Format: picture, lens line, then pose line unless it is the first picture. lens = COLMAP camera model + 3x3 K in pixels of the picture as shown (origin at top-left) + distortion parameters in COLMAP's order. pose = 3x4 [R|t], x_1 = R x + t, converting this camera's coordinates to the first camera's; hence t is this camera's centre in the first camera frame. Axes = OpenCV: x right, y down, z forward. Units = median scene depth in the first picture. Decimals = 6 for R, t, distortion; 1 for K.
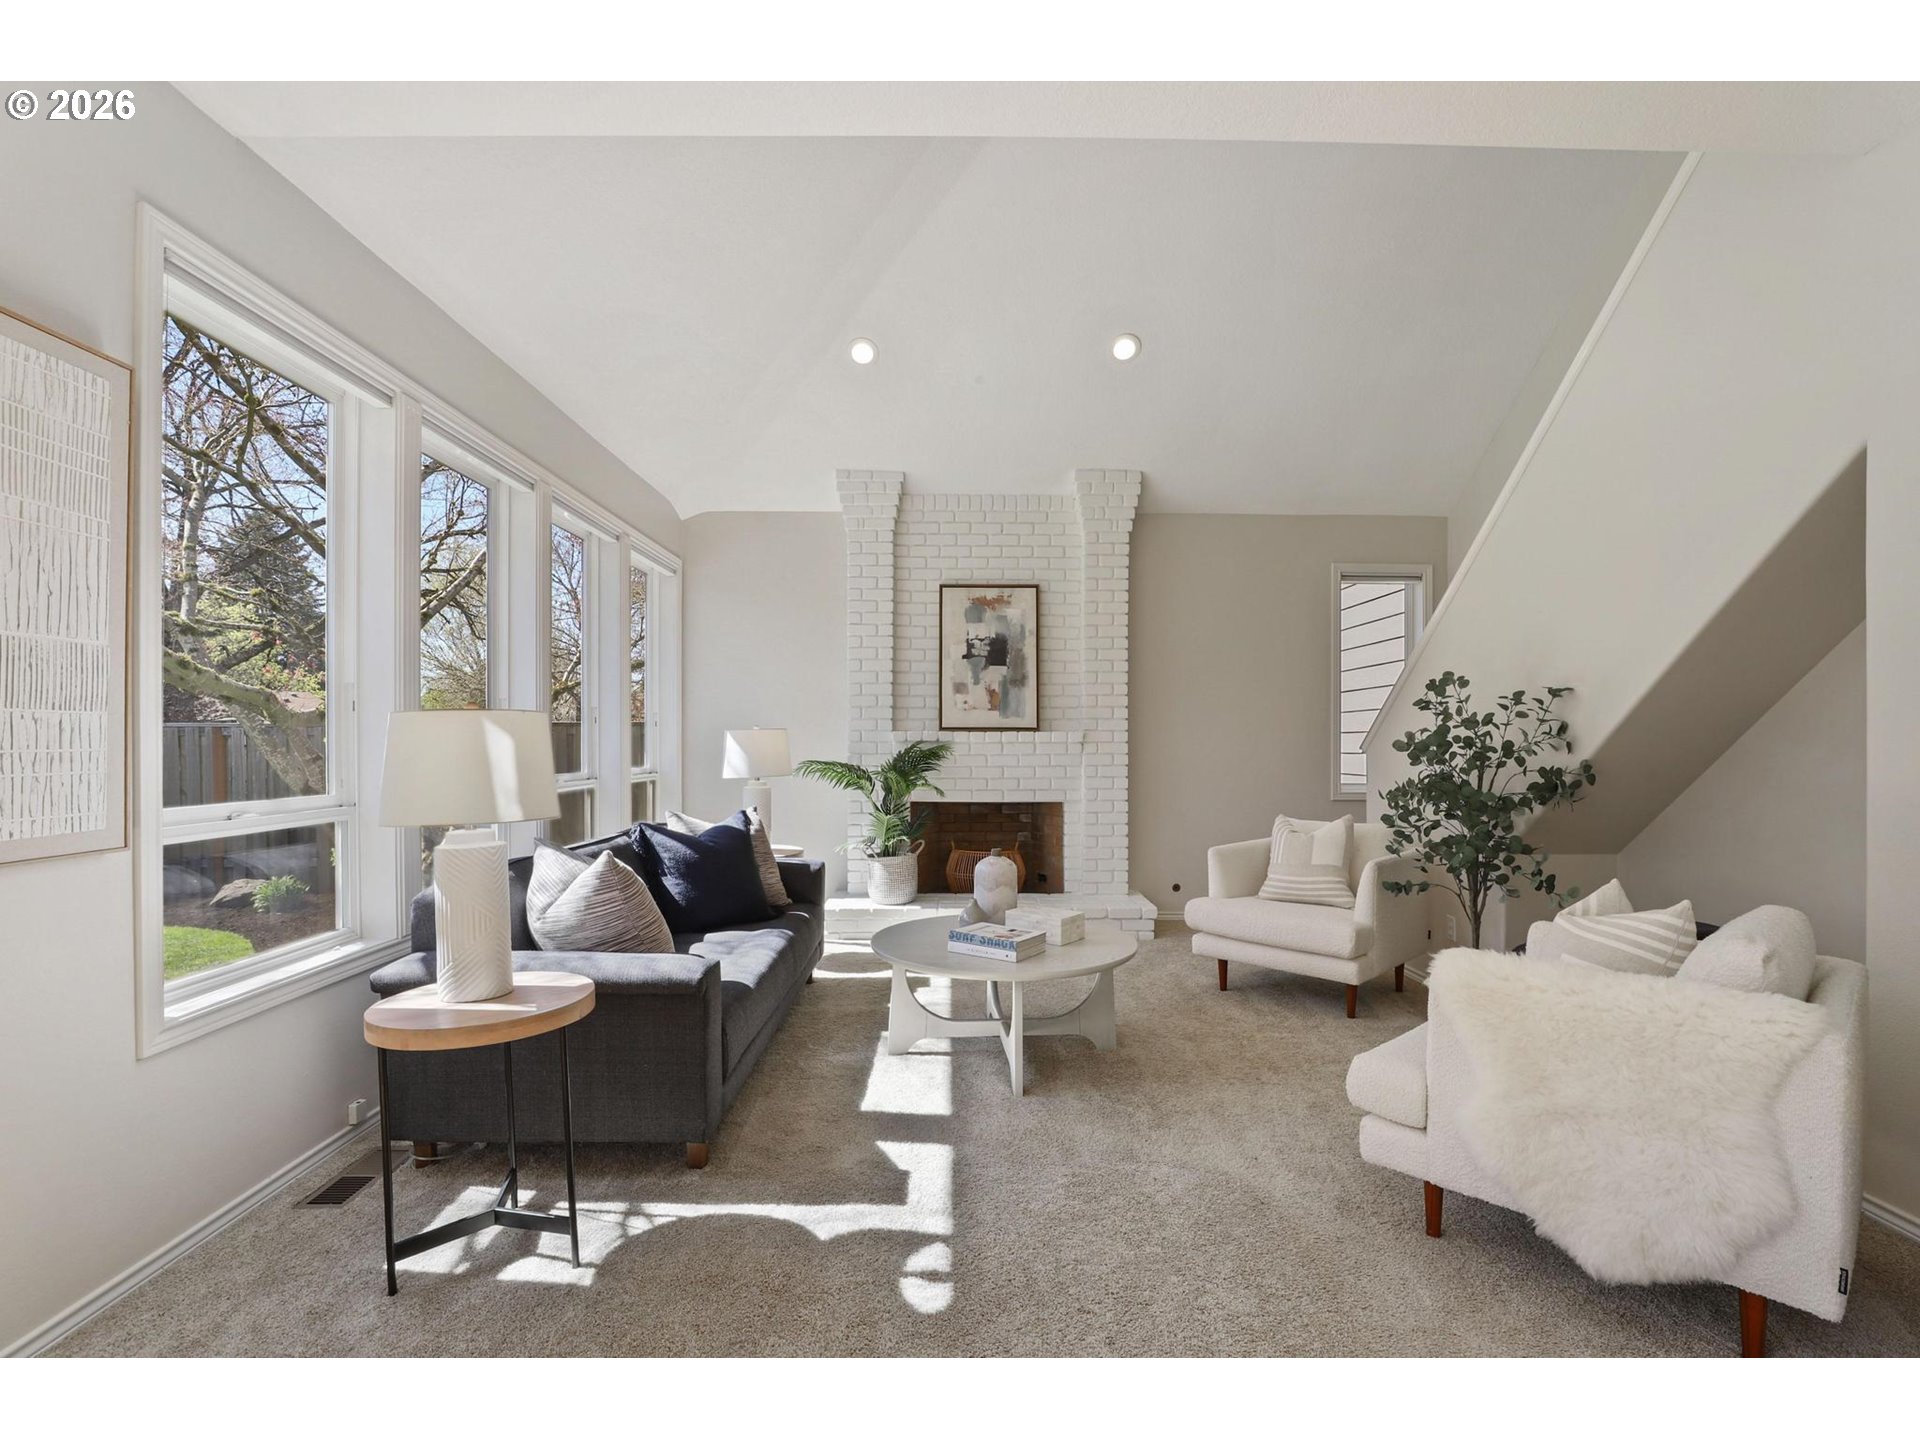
lens RADIAL K [[881.0, 0, 961.0], [0, 881.0, 745.5], [0, 0, 1]] dist [-0.037726, 0.012996]
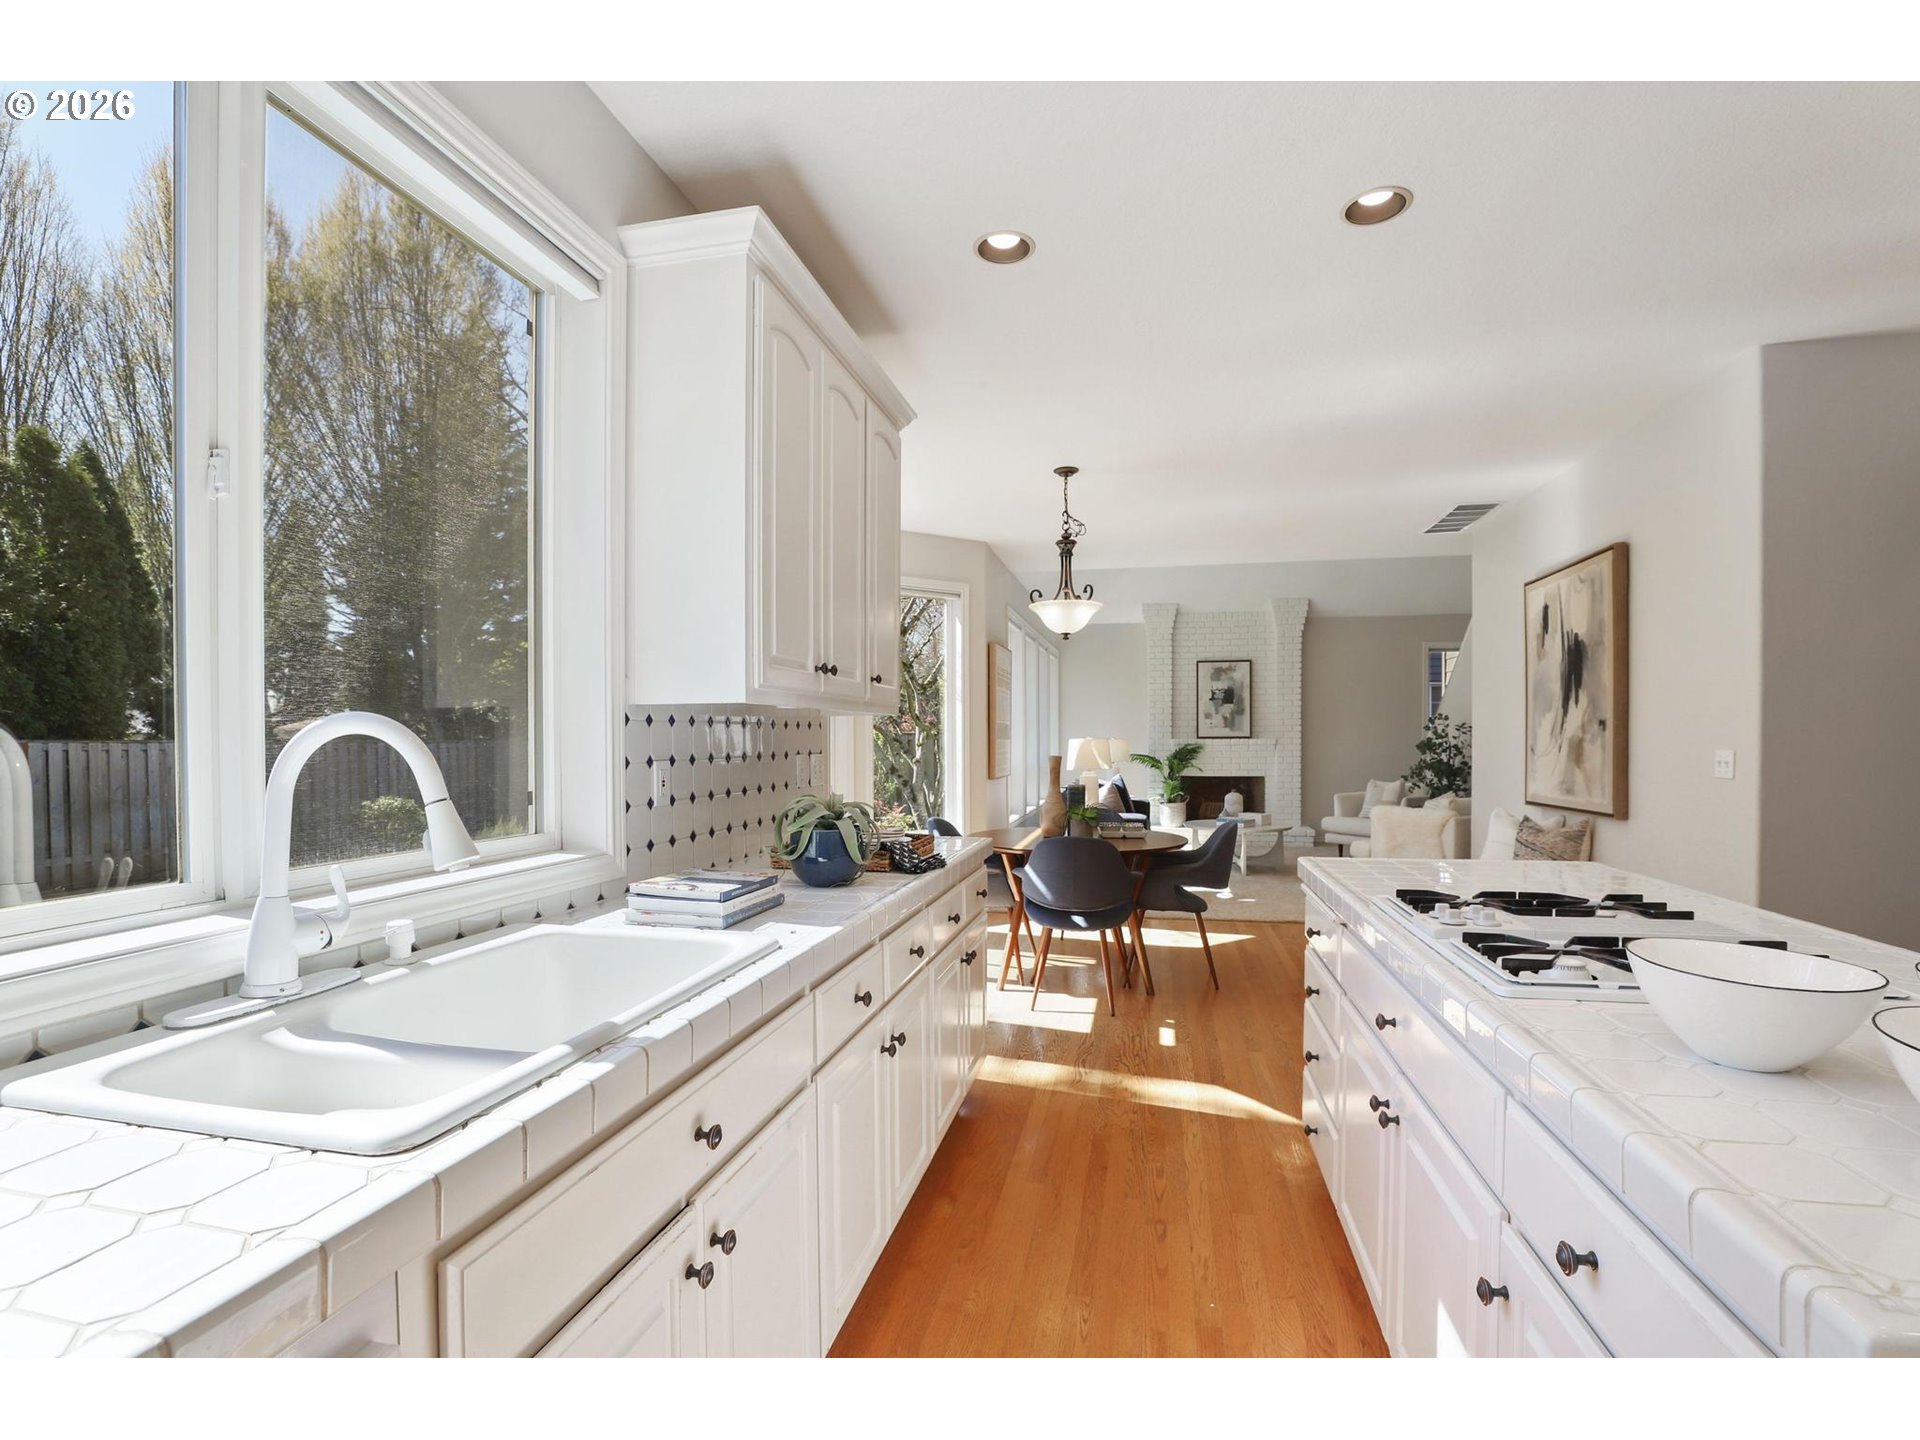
lens RADIAL K [[881.0, 0, 961.0], [0, 881.0, 745.5], [0, 0, 1]] dist [-0.037726, 0.012996]
pose [[0.974512, -0.000459, -0.224335, -0.095419], [0.001311, 0.999992, 0.003649, -0.009052], [0.224332, -0.003850, 0.974505, -0.964224]]
